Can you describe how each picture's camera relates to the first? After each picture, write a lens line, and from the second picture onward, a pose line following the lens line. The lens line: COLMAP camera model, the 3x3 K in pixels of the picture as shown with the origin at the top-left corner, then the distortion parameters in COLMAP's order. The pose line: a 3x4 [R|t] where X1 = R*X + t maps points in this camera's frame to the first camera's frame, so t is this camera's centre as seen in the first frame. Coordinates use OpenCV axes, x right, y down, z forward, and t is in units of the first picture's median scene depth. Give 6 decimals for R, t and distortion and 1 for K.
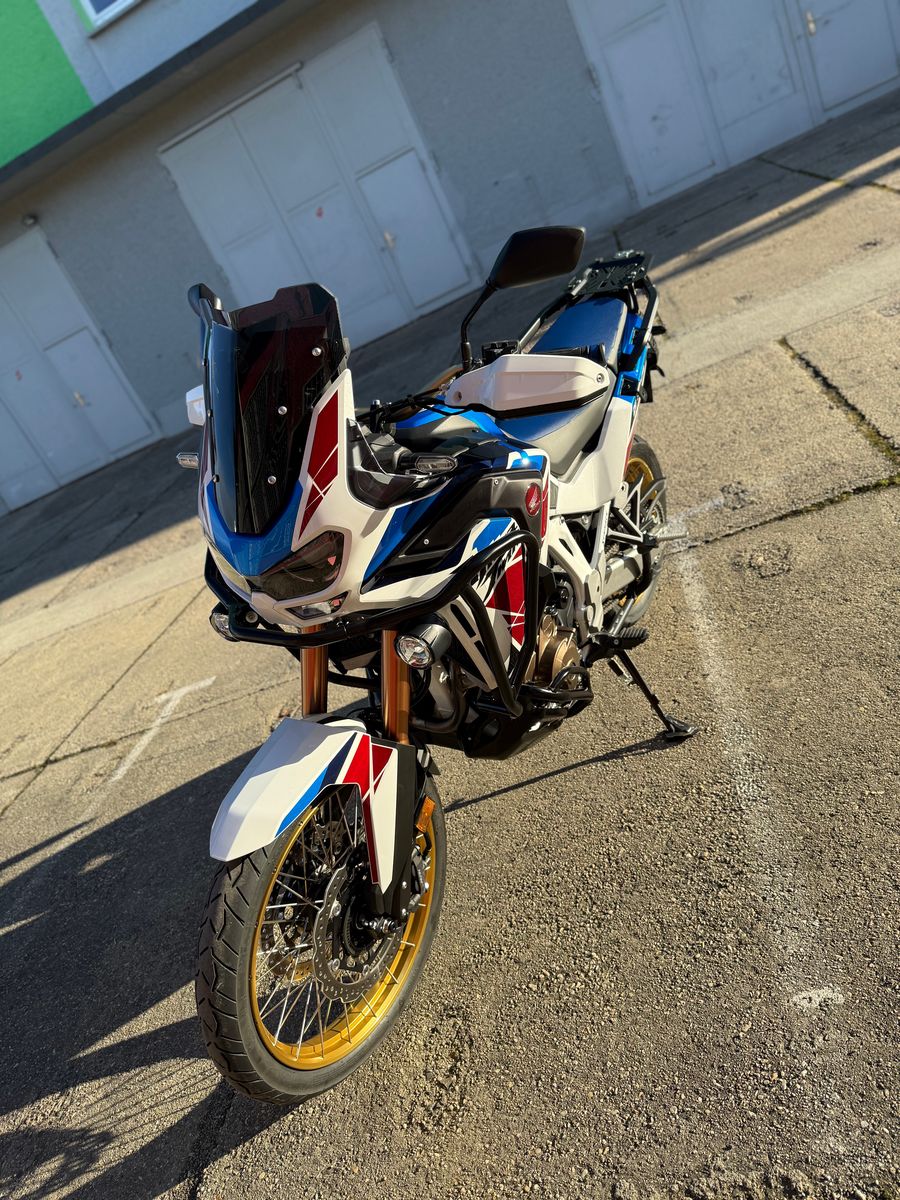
lens RADIAL K [[851.6, 0, 451.6], [0, 851.6, 603.8], [0, 0, 1]] dist [-0.013987, -0.005112]
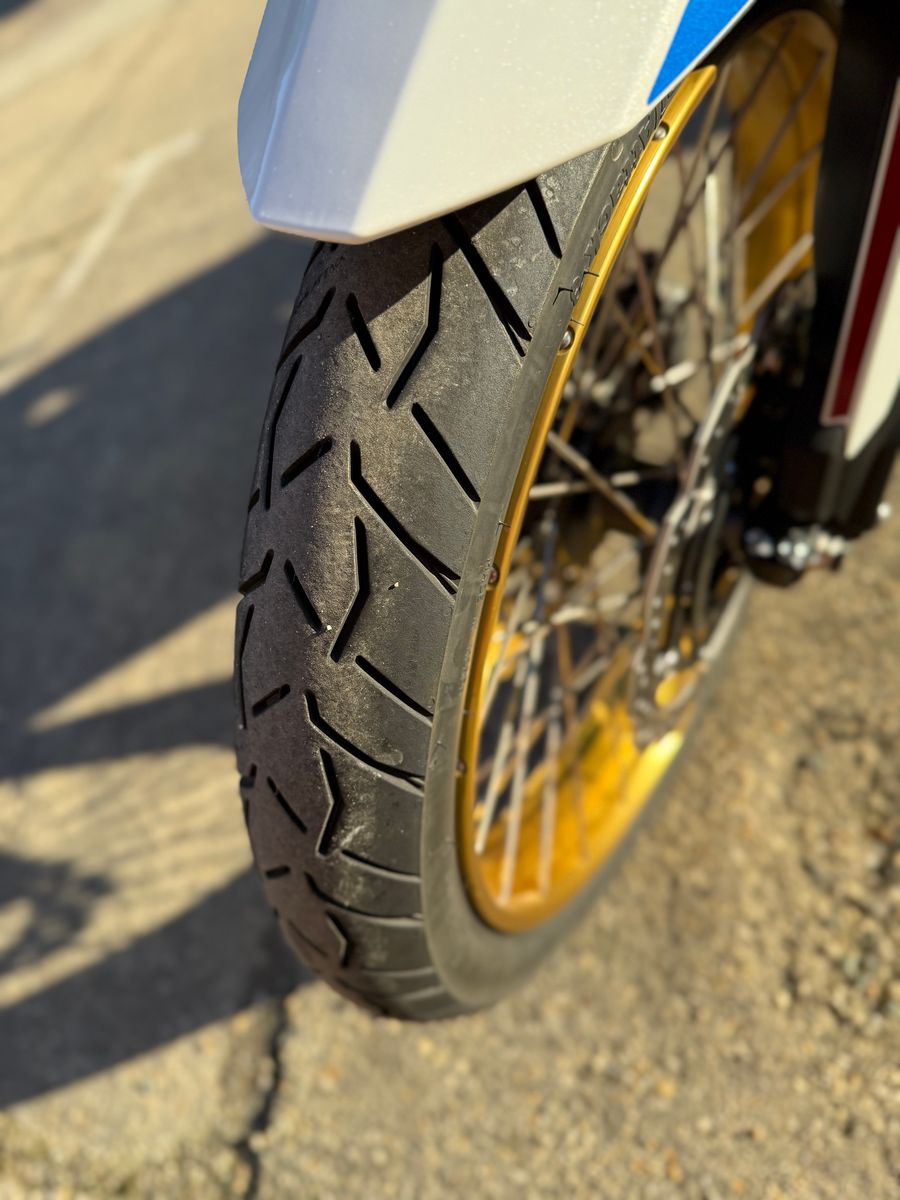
lens RADIAL K [[851.6, 0, 448.3], [0, 851.6, 601.4], [0, 0, 1]] dist [-0.013987, -0.005112]
pose [[0.999944, 0.008861, -0.005829, -0.210158], [-0.005086, 0.882864, 0.469602, 0.244920], [0.009307, -0.469546, 0.882859, 0.703327]]
